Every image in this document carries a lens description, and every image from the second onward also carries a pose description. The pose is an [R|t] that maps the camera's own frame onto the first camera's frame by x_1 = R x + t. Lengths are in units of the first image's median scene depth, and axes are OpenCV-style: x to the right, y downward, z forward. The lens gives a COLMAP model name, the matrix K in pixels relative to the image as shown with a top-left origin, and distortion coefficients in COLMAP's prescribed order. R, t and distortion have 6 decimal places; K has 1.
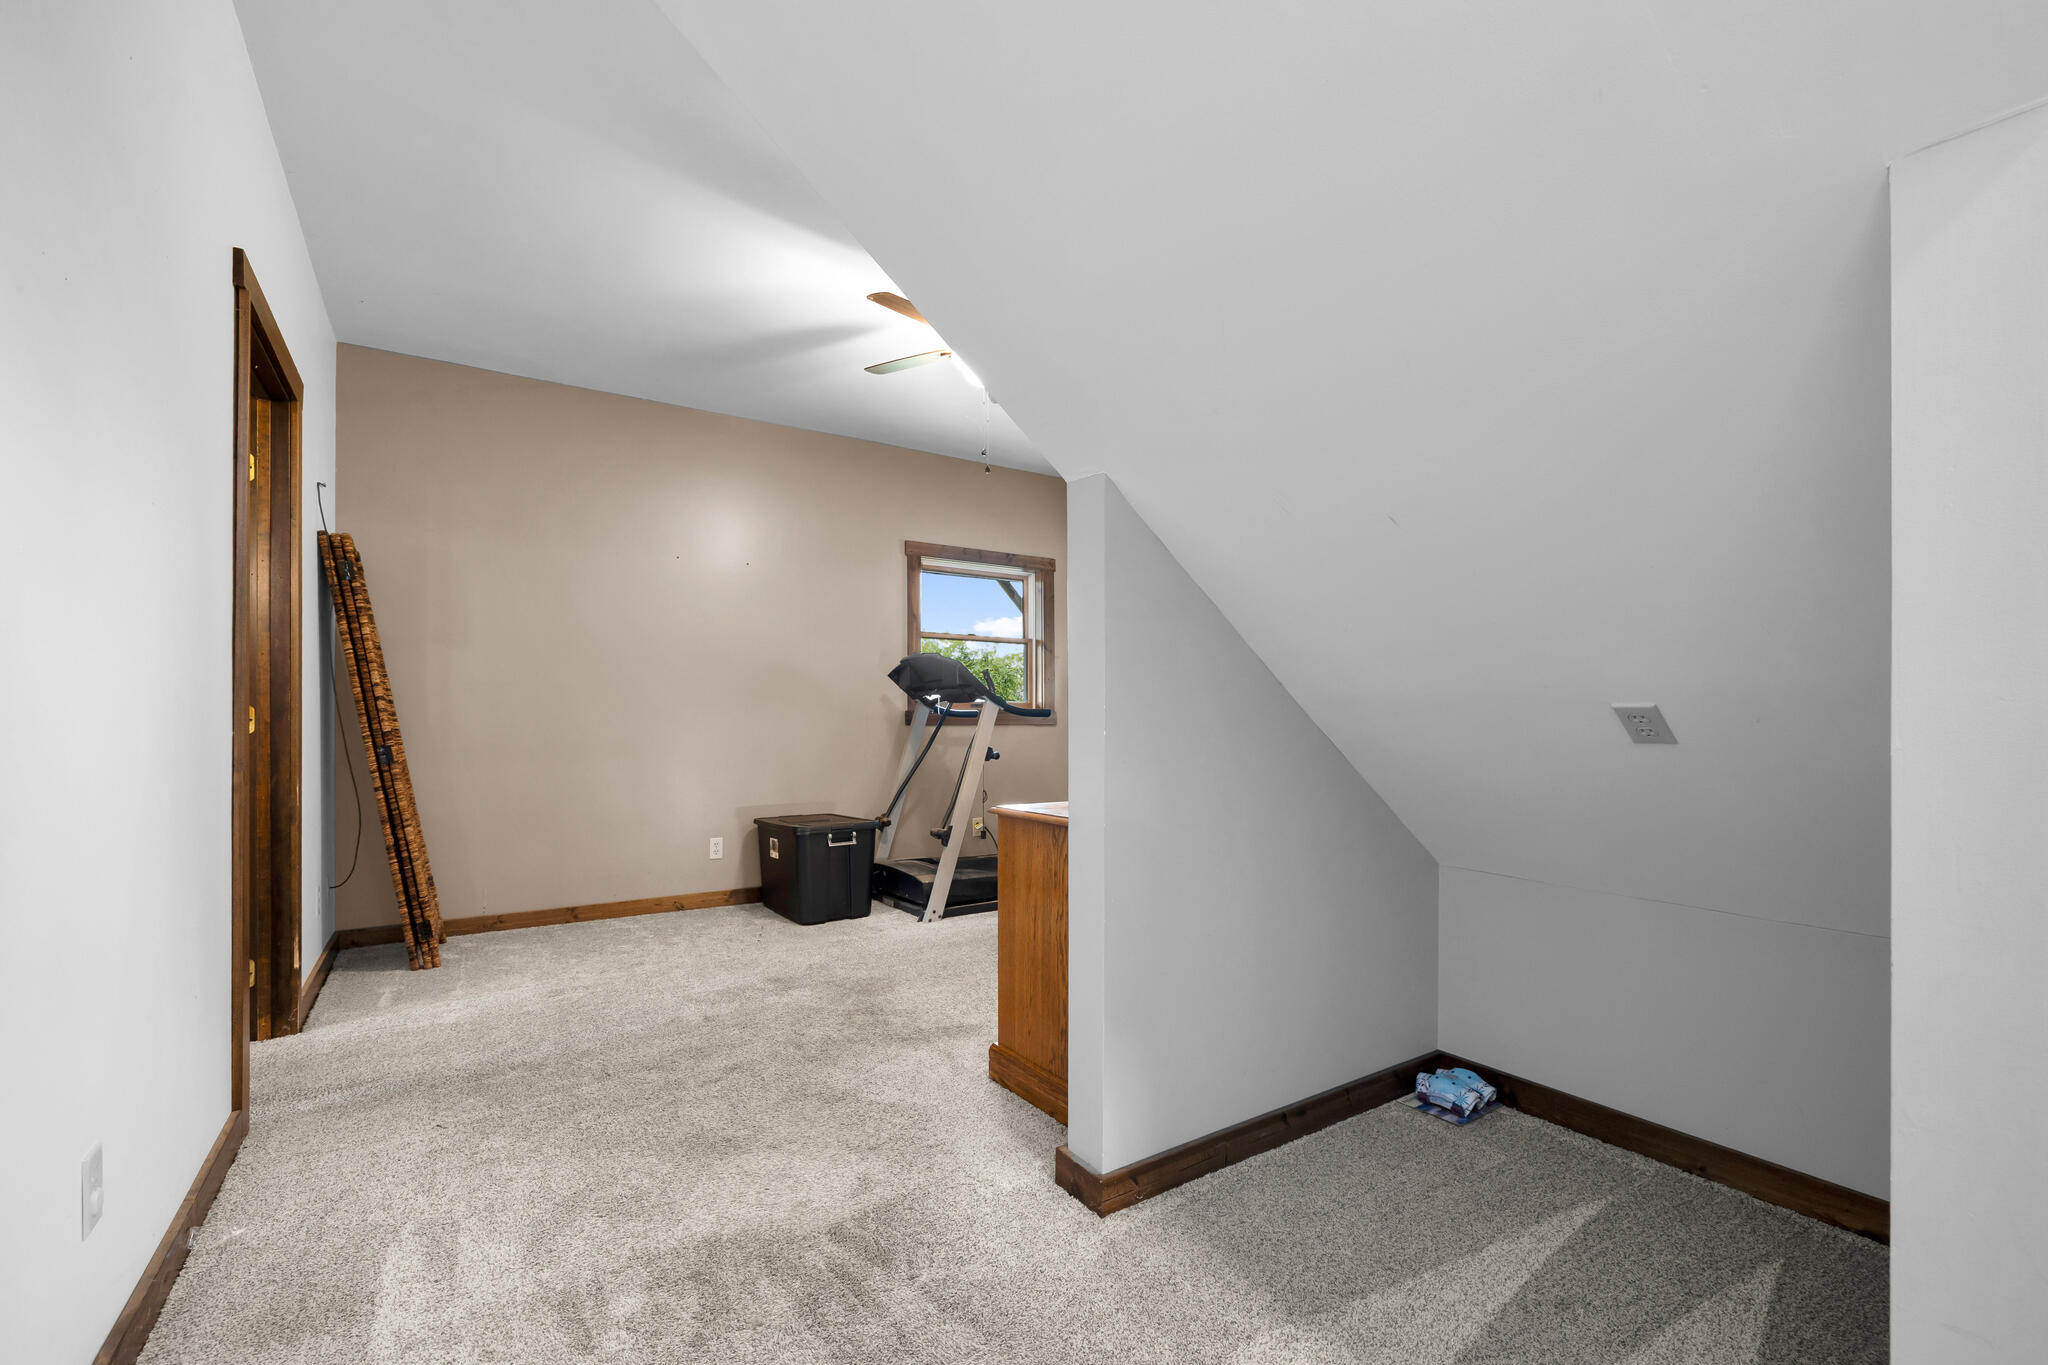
lens RADIAL K [[854.5, 0, 1024.0], [0, 854.5, 682.5], [0, 0, 1]] dist [-0.000842, 0.000416]
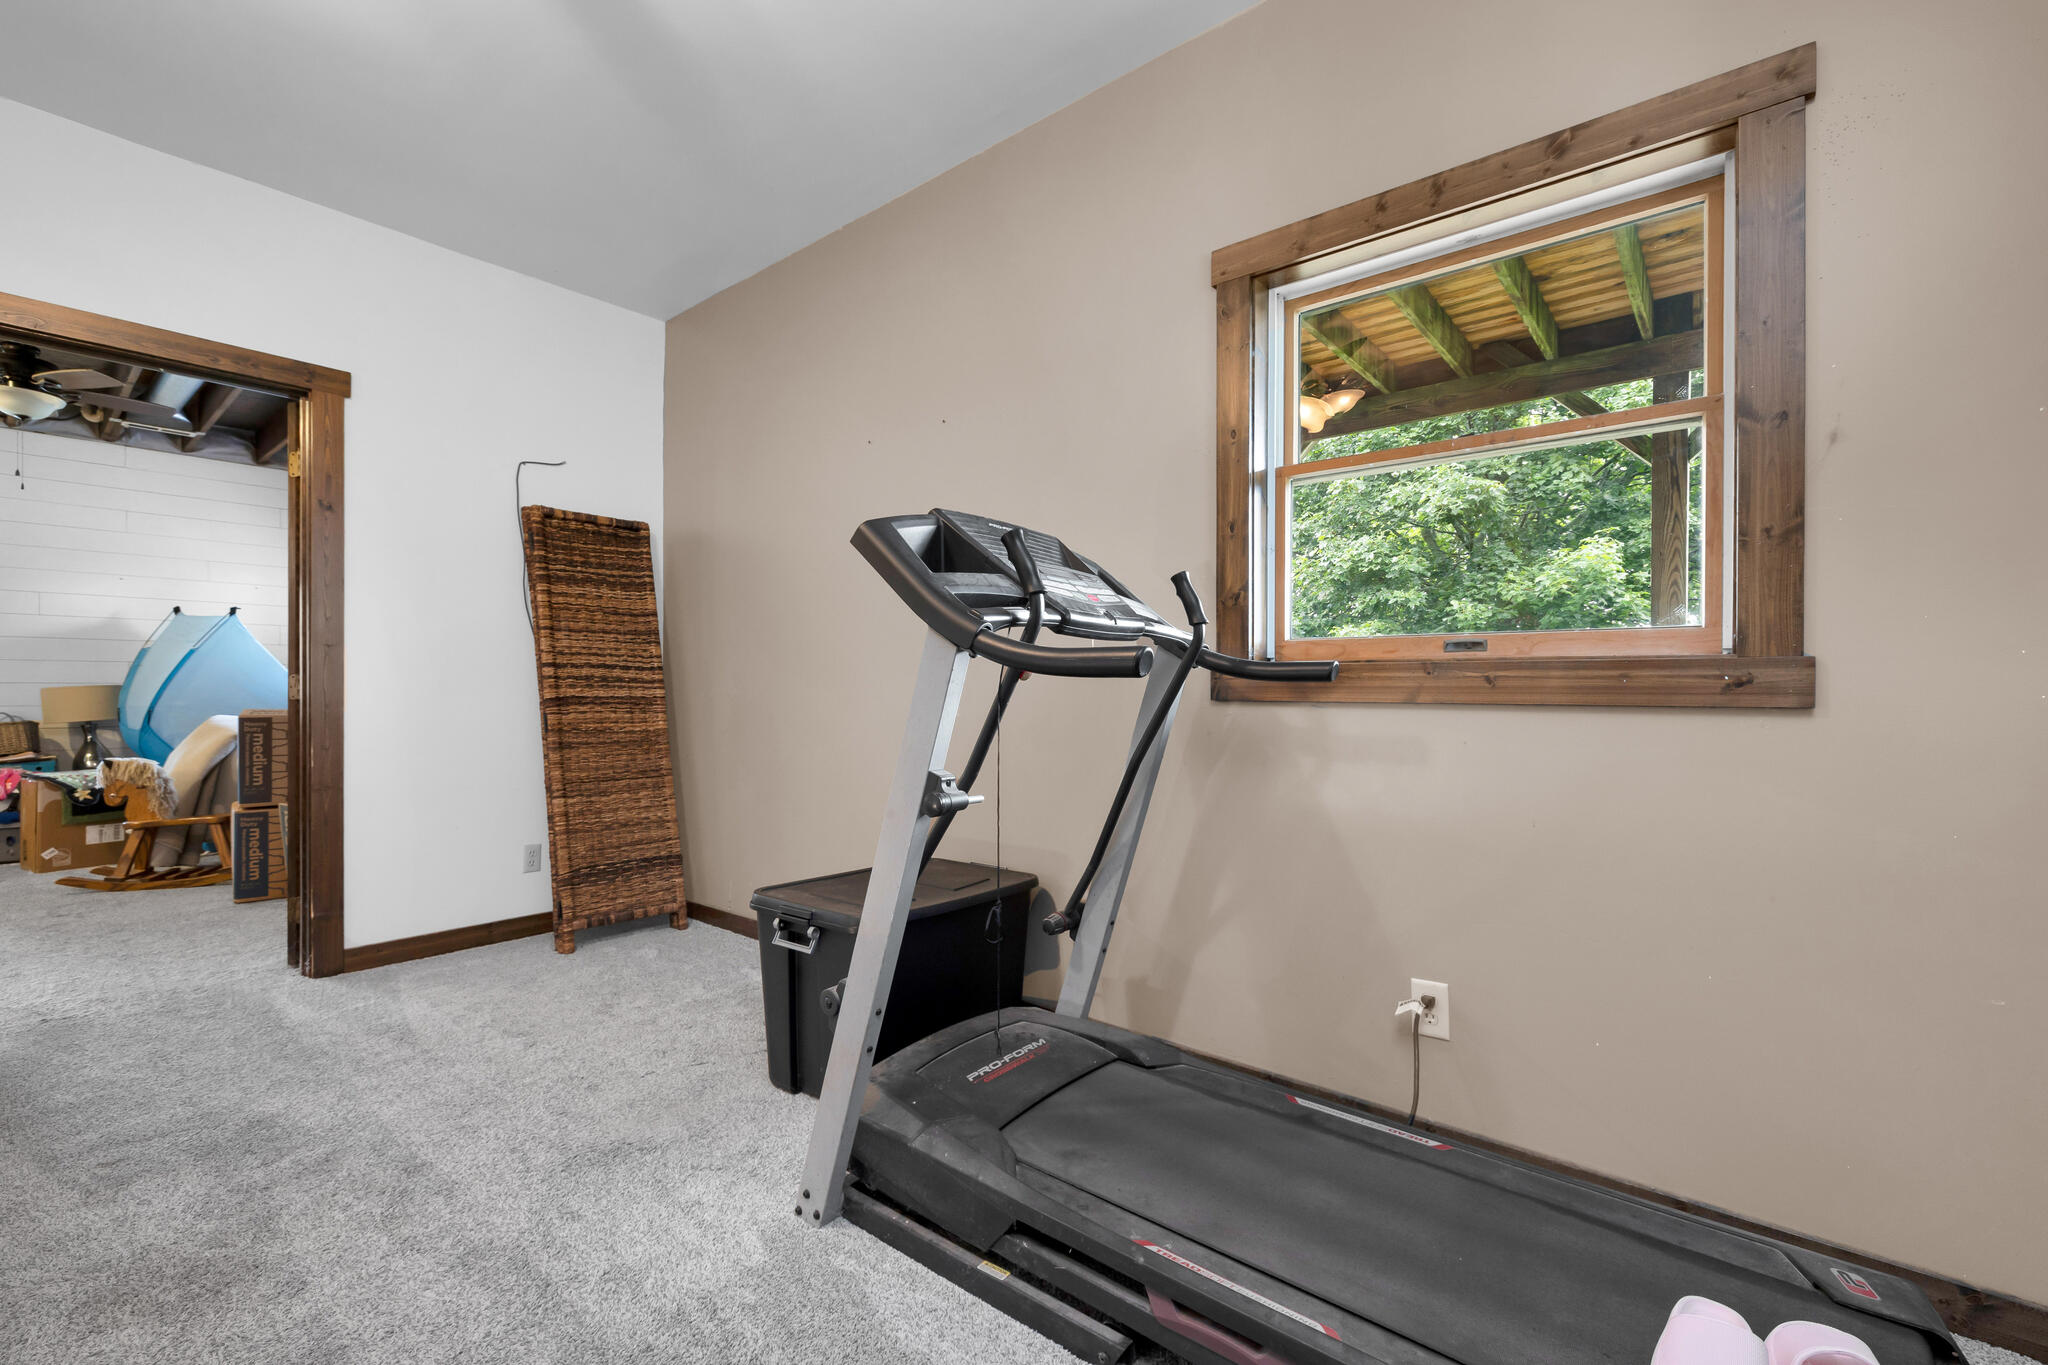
lens RADIAL K [[854.5, 0, 1024.0], [0, 854.5, 682.5], [0, 0, 1]] dist [-0.000842, 0.000416]
pose [[0.299425, -0.004707, -0.954108, 0.322921], [0.040946, 0.999130, 0.007921, 0.048152], [0.953241, -0.041439, 0.299357, 1.118139]]
